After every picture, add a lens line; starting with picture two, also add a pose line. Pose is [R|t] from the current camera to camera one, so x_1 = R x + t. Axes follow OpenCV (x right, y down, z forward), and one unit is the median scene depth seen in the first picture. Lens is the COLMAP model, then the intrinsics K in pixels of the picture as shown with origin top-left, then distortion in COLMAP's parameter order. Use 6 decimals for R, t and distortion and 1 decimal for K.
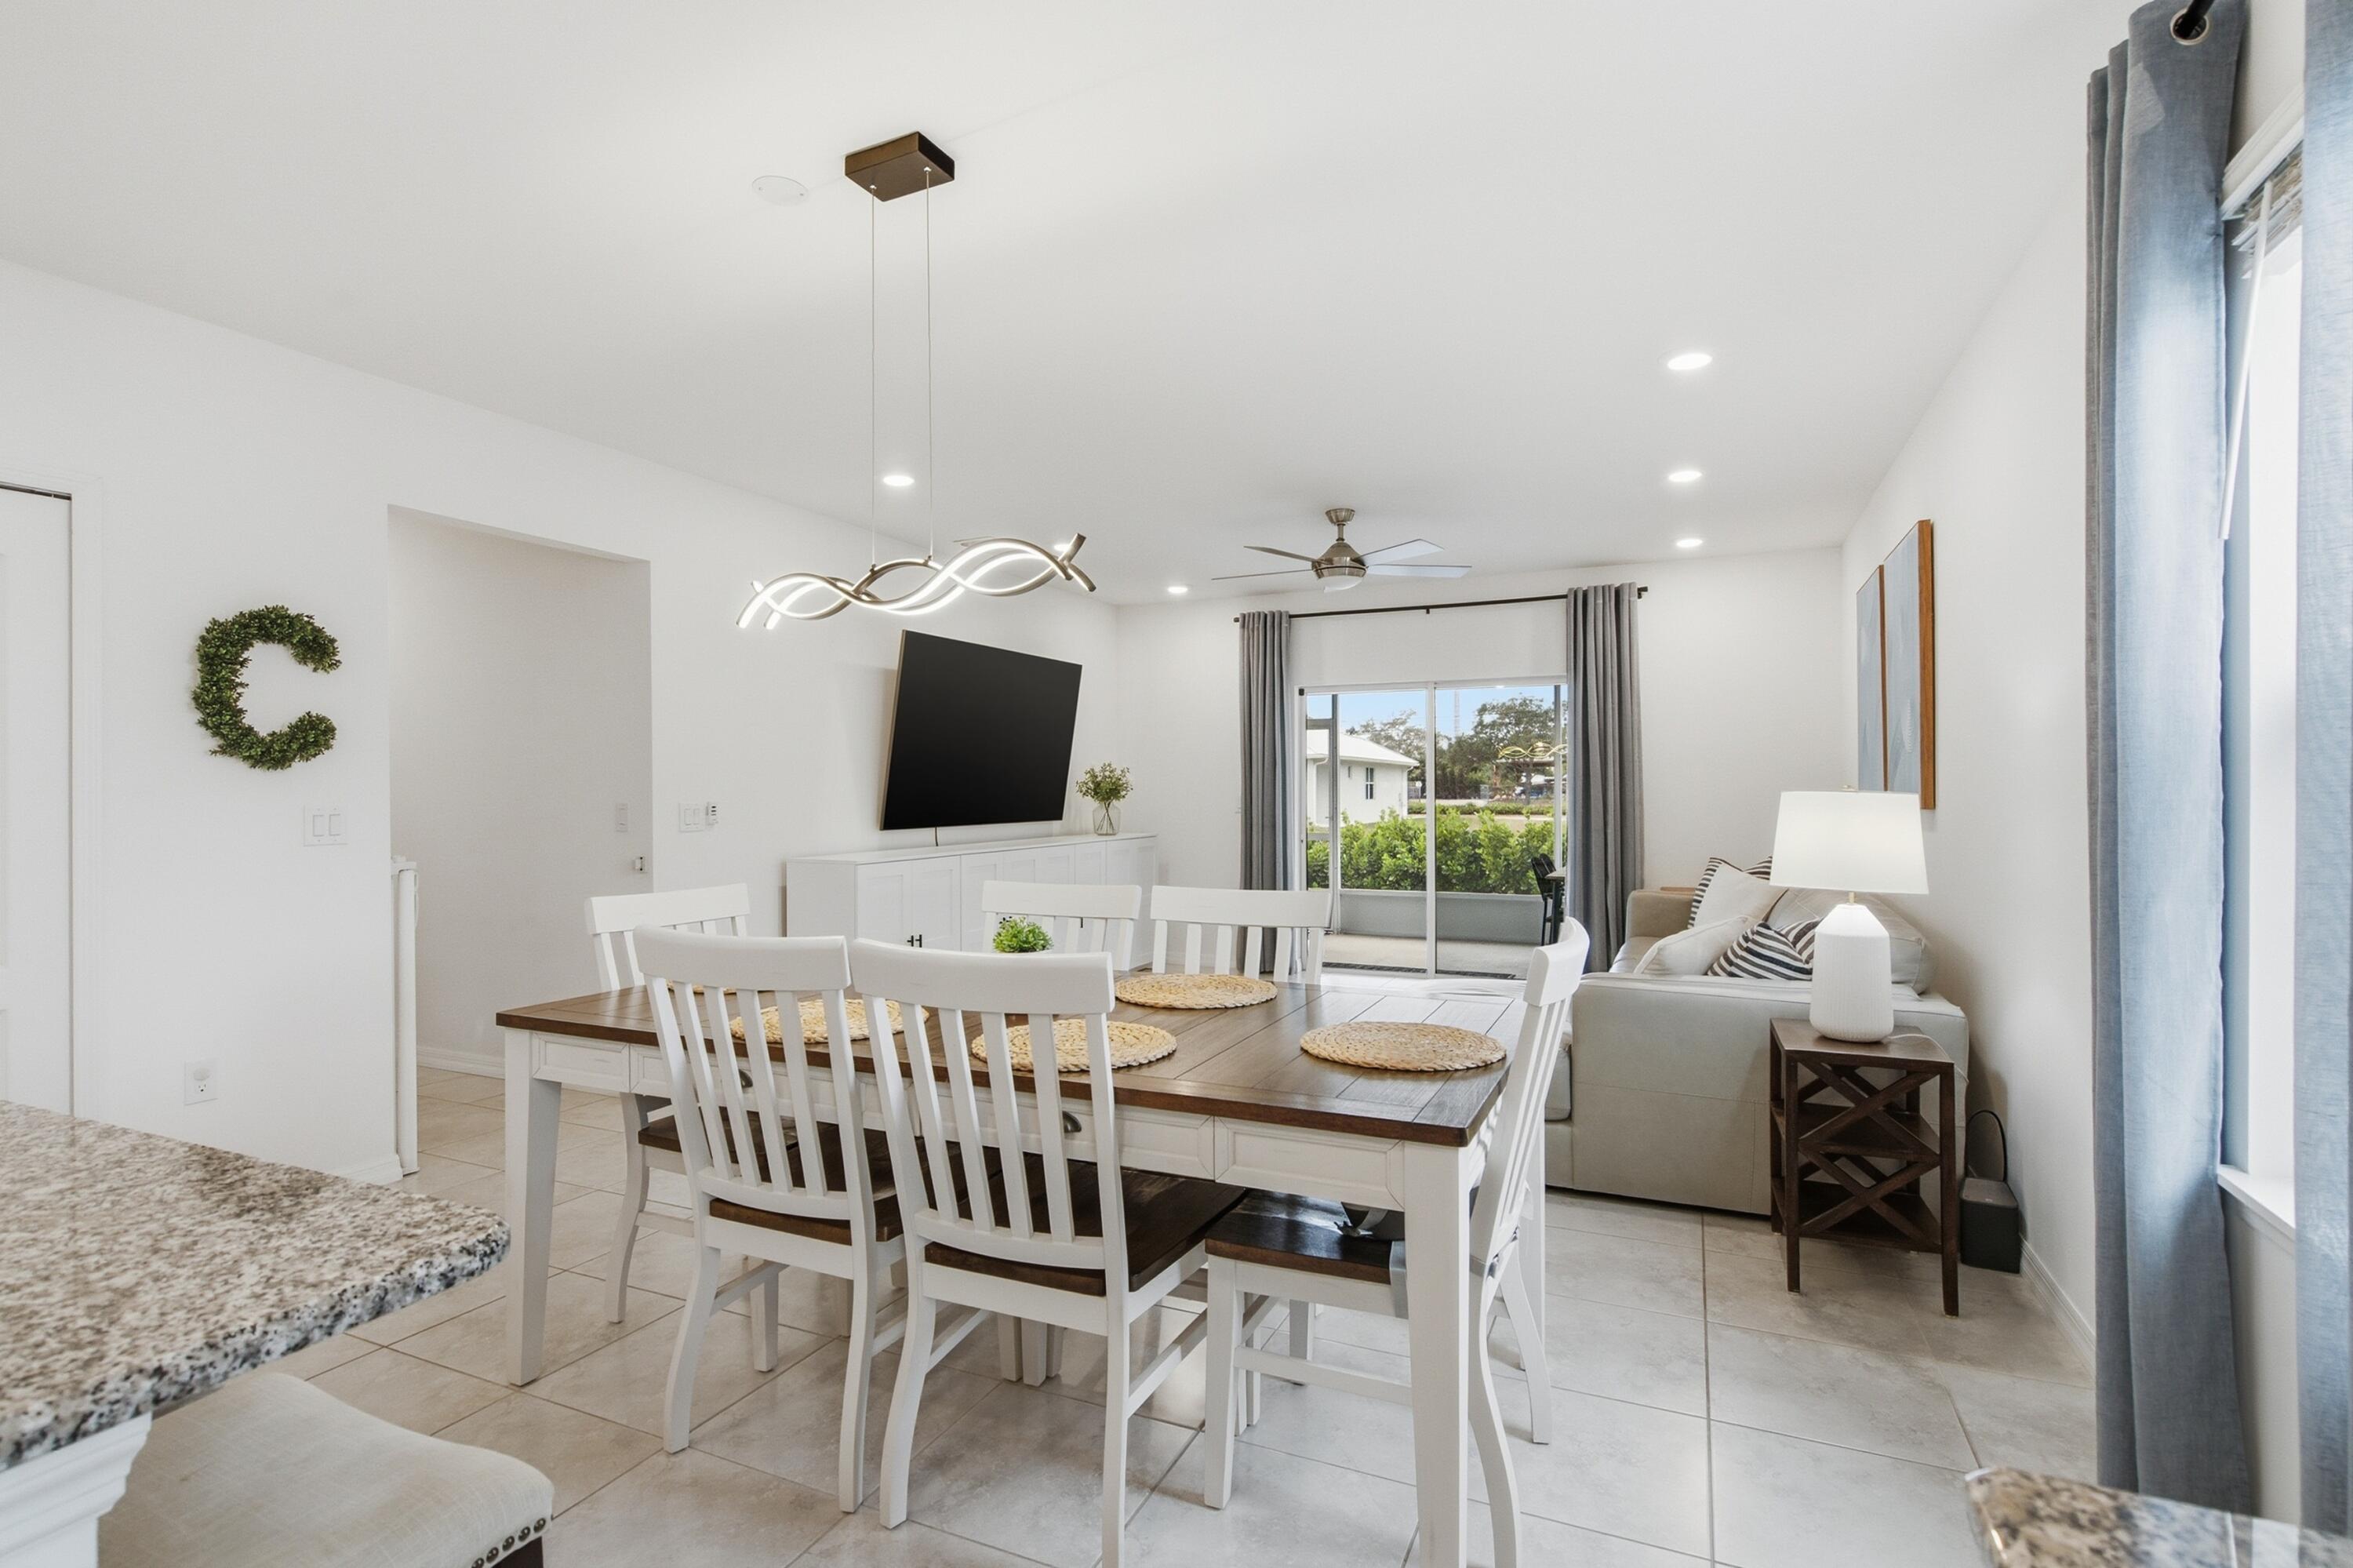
lens RADIAL K [[1131.3, 0, 1173.3], [0, 1131.3, 787.0], [0, 0, 1]] dist [0.003241, -0.001495]
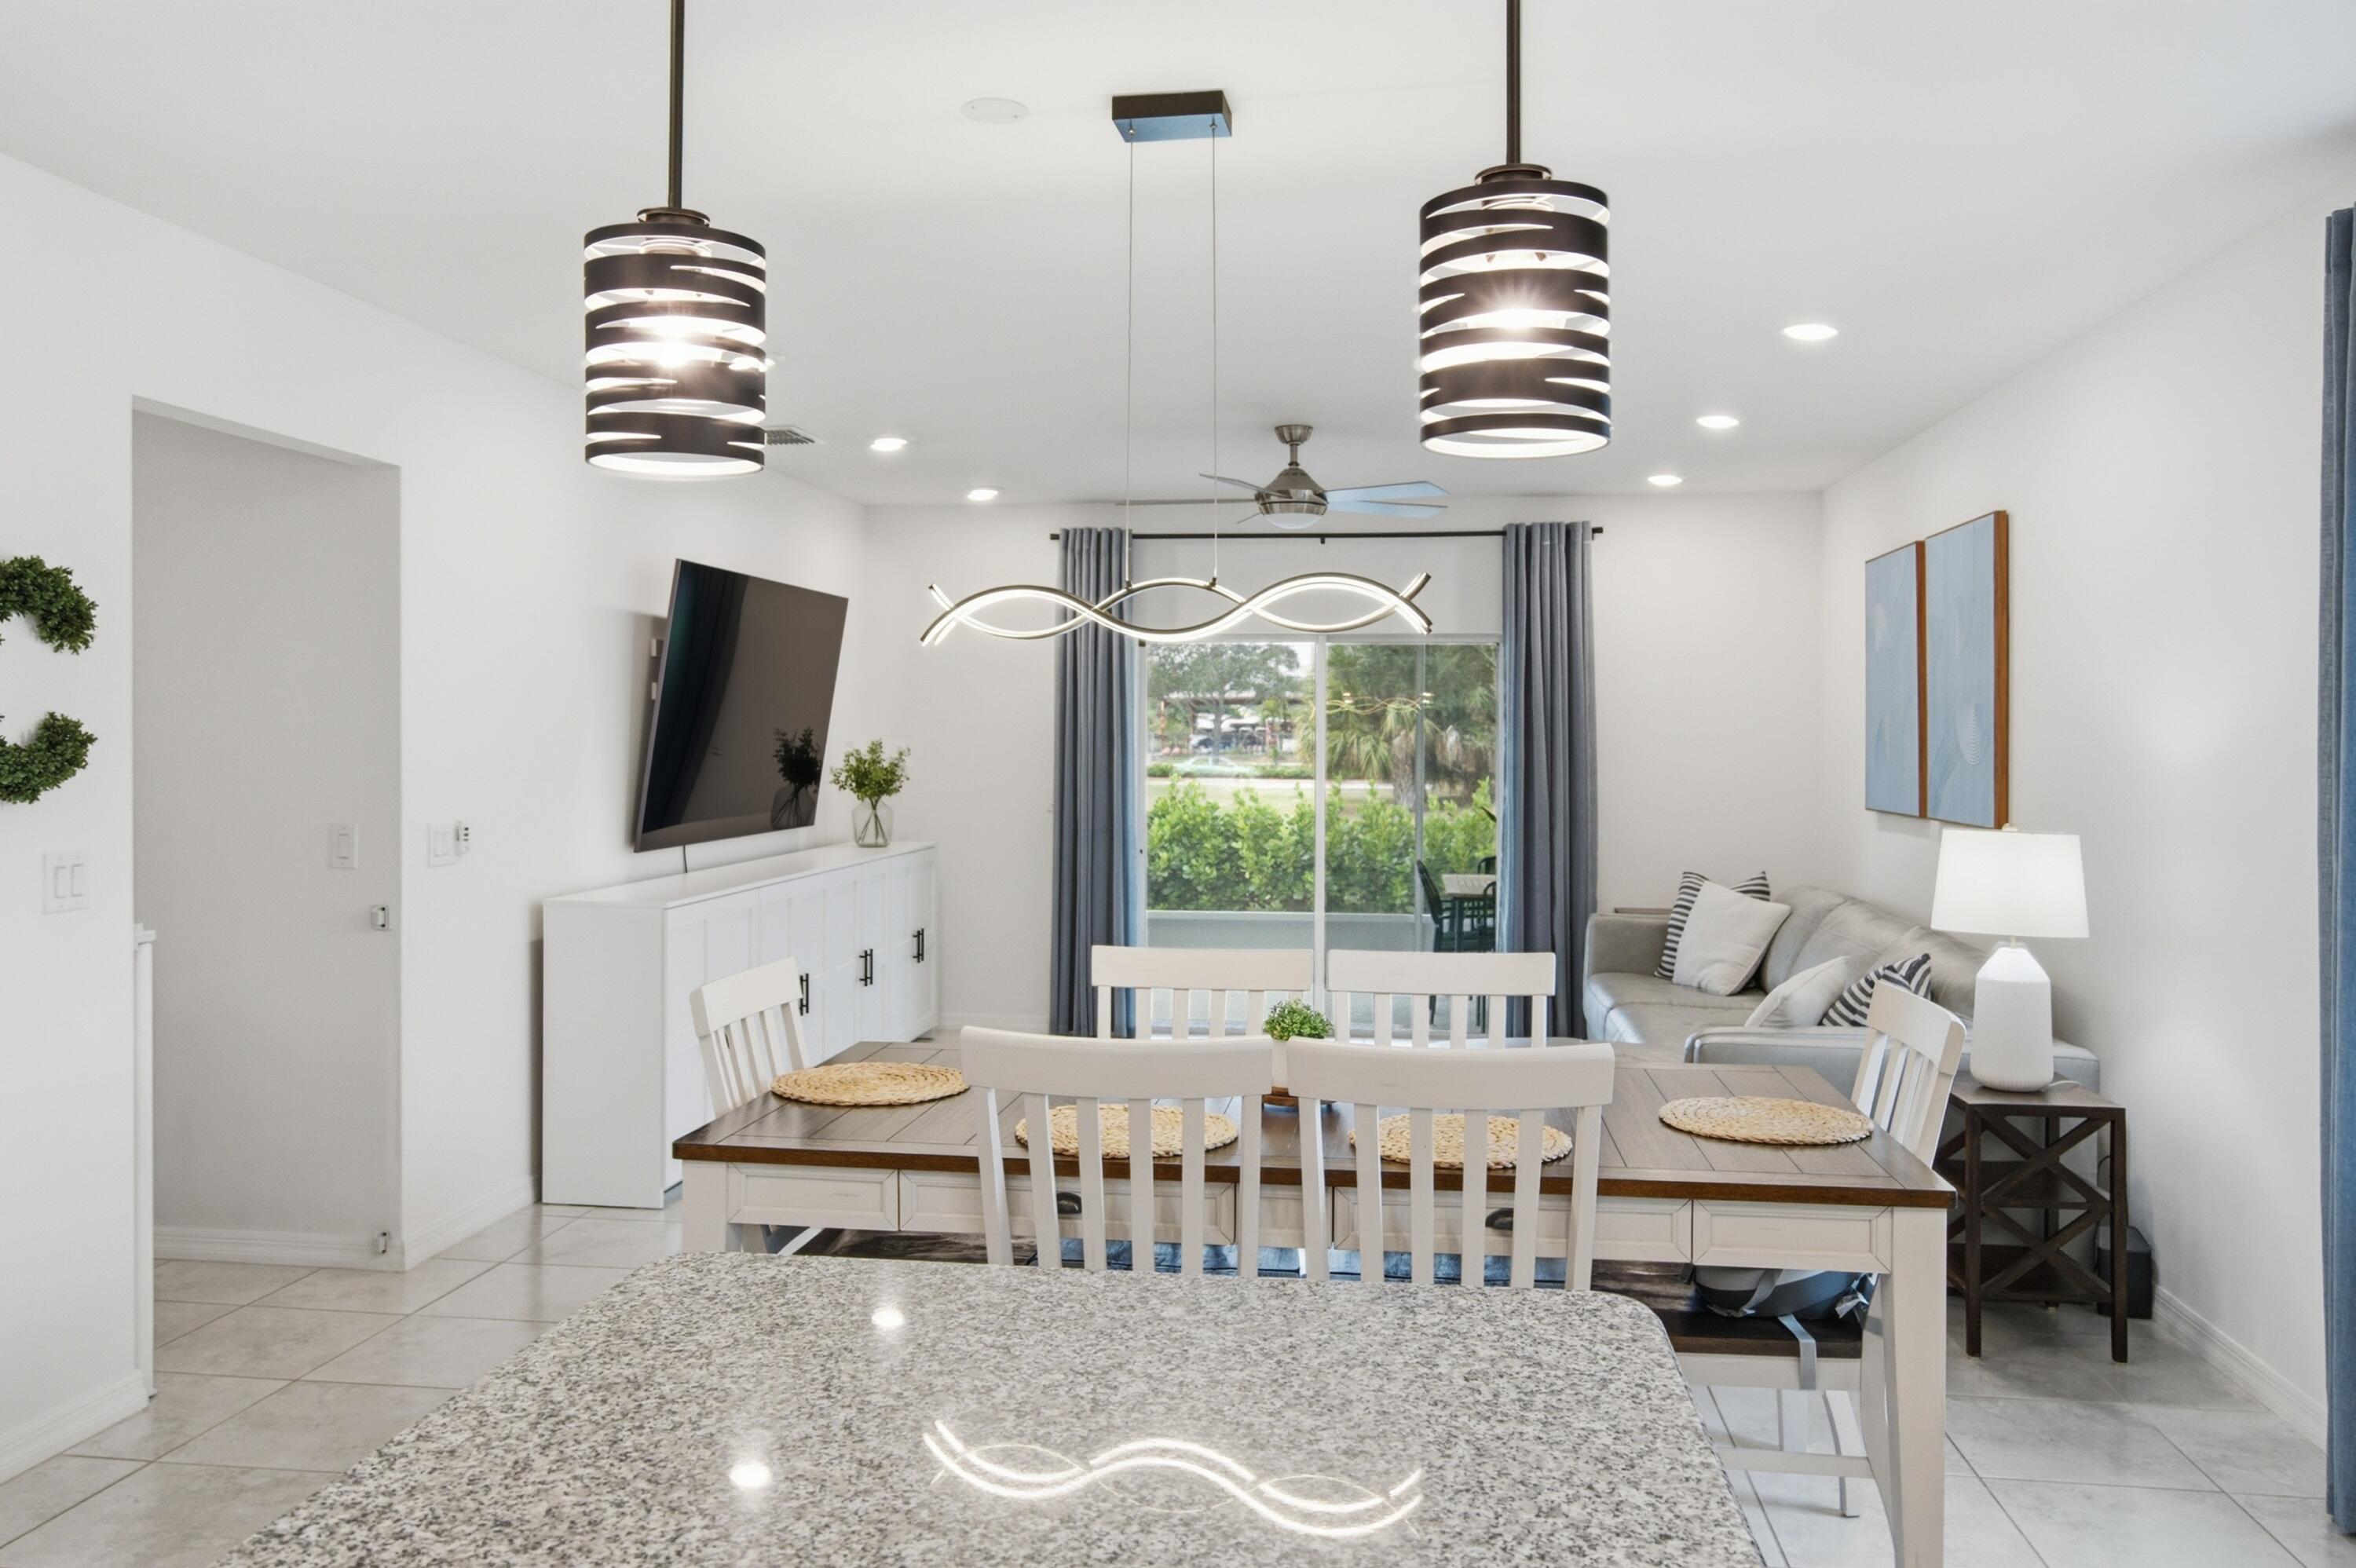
lens RADIAL K [[1776.4, 0, 1179.6], [0, 1776.4, 738.8], [0, 0, 1]] dist [-0.009133, 0.005450]
pose [[0.956456, 0.007622, 0.291776, -0.249570], [-0.008870, 0.999956, 0.002957, -0.034435], [-0.291741, -0.005417, 0.956482, -0.107853]]
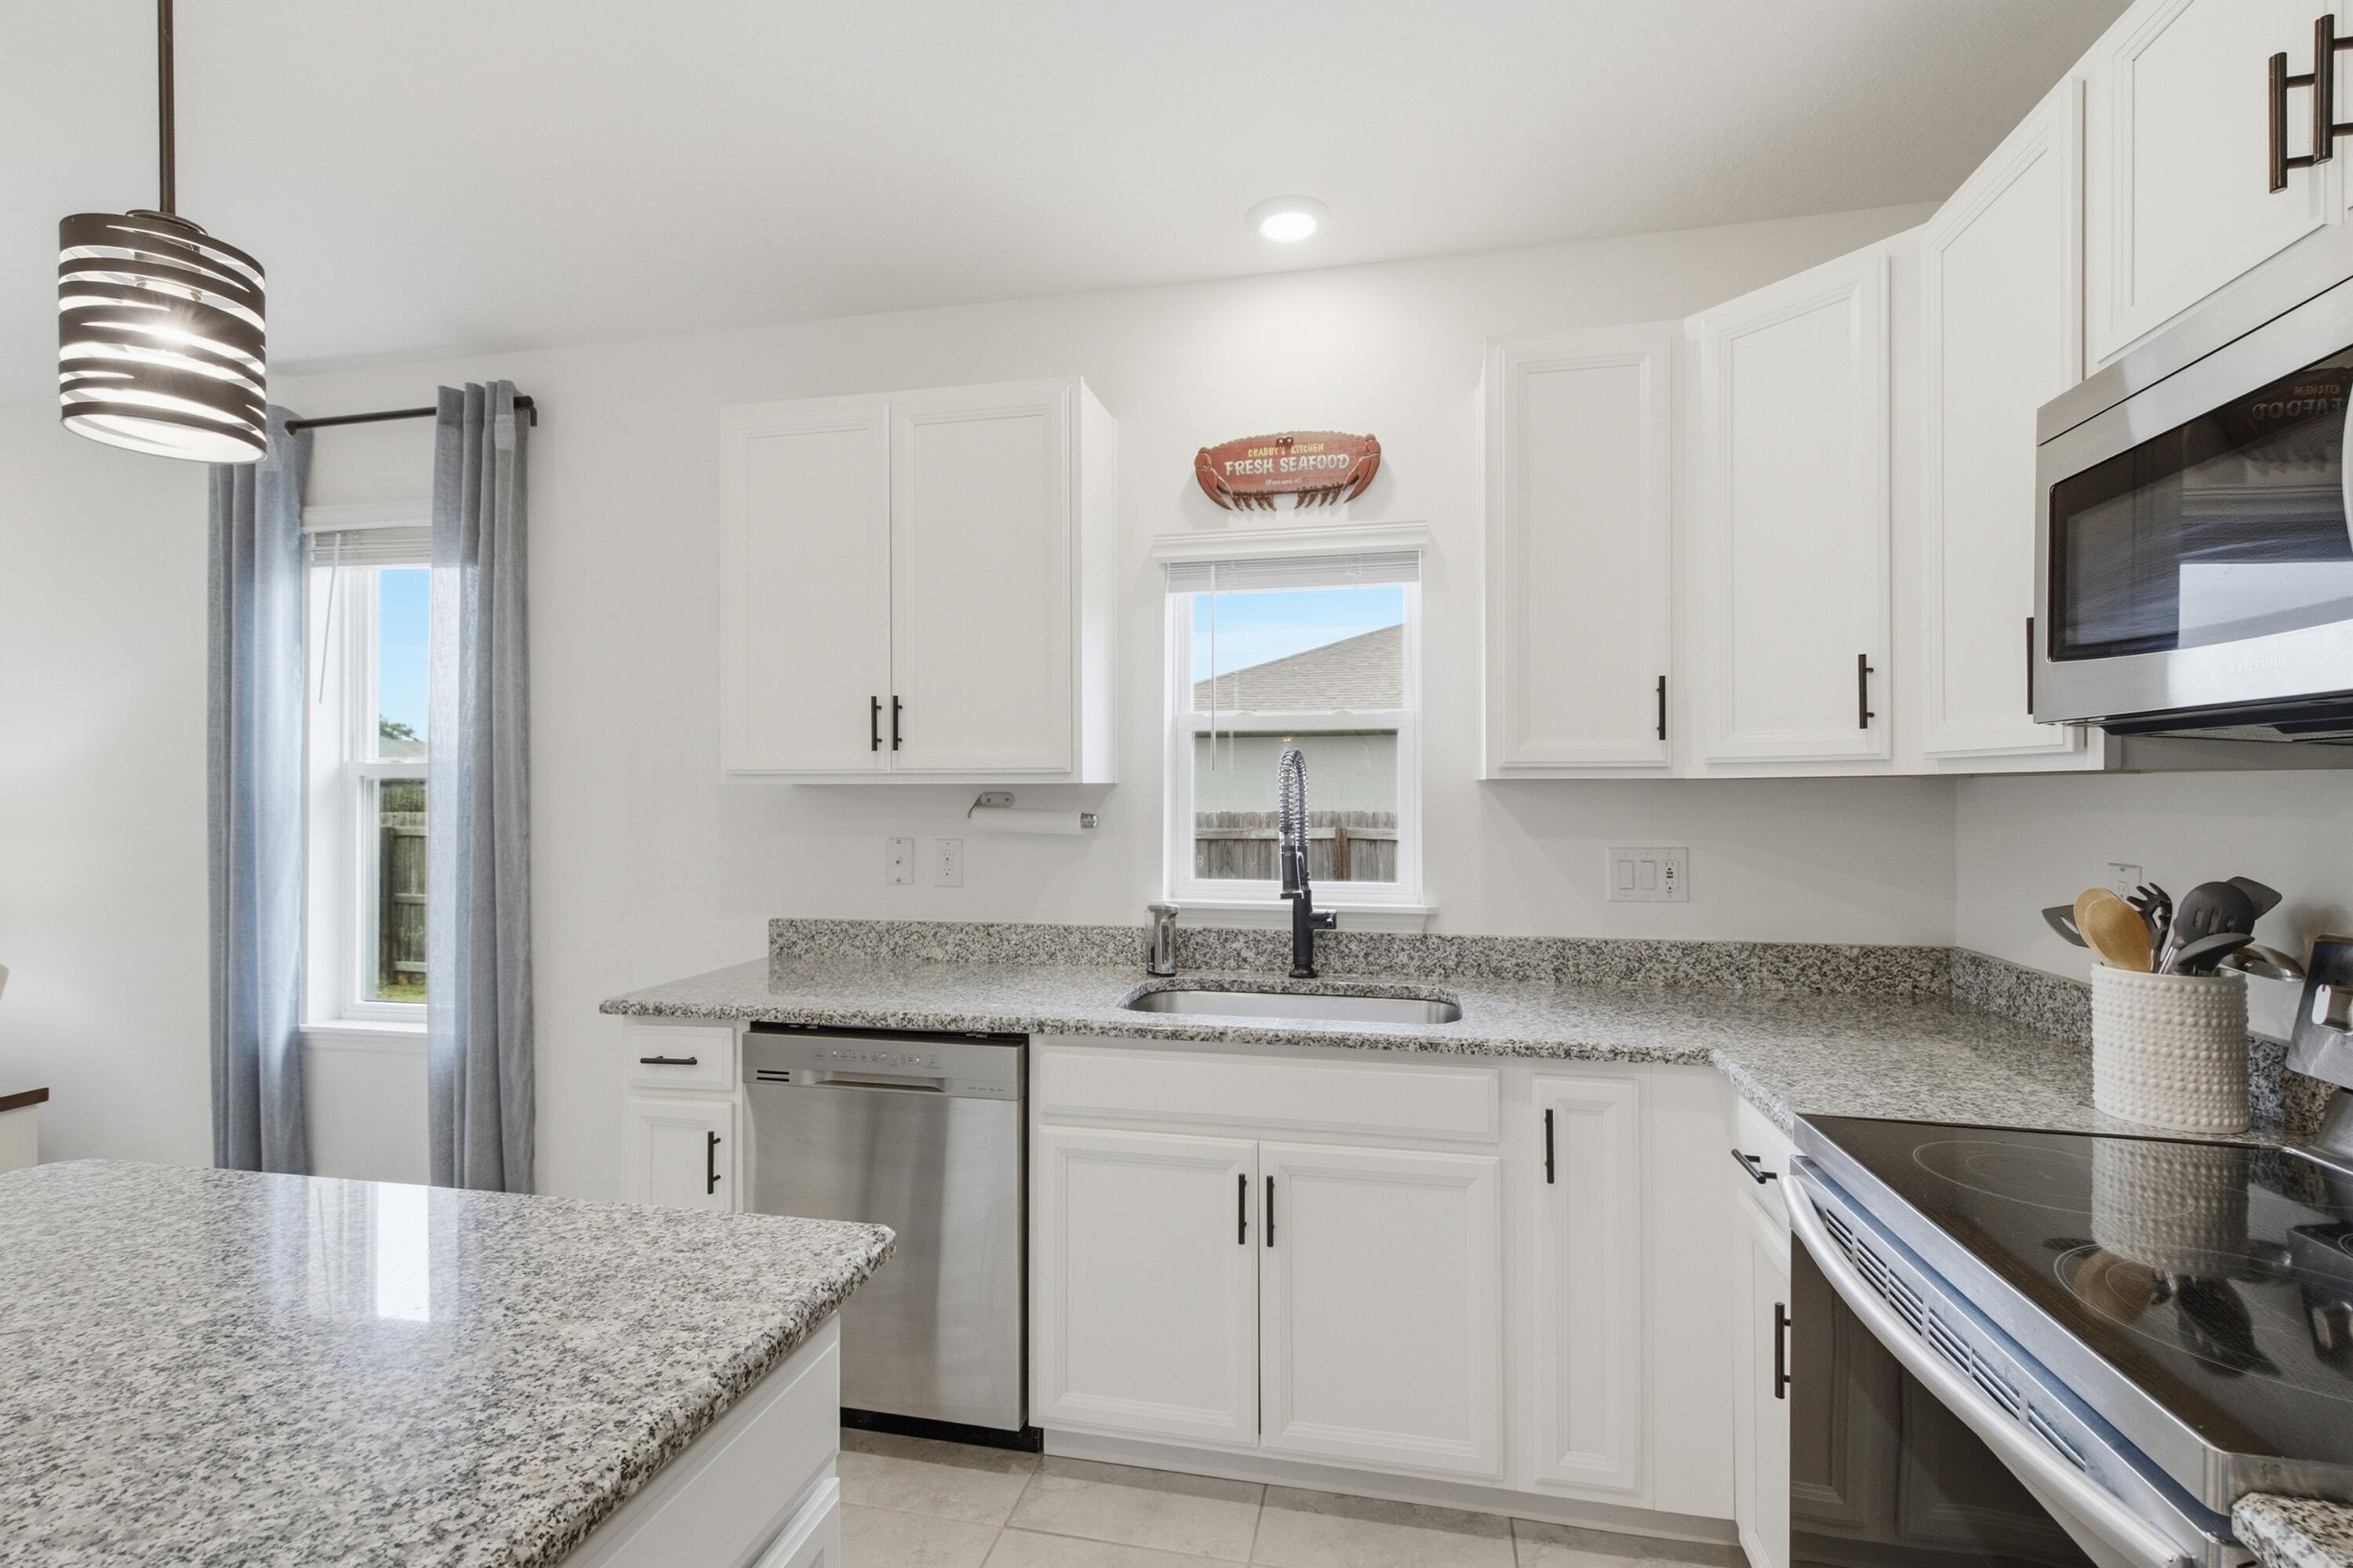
lens RADIAL K [[1063.9, 0, 1172.5], [0, 1063.9, 794.2], [0, 0, 1]] dist [0.001796, -0.000615]
pose [[-0.208935, 0.000987, 0.977929, -0.346086], [0.001197, 0.999999, -0.000753, -0.013999], [-0.977929, 0.001013, -0.208936, -0.020165]]
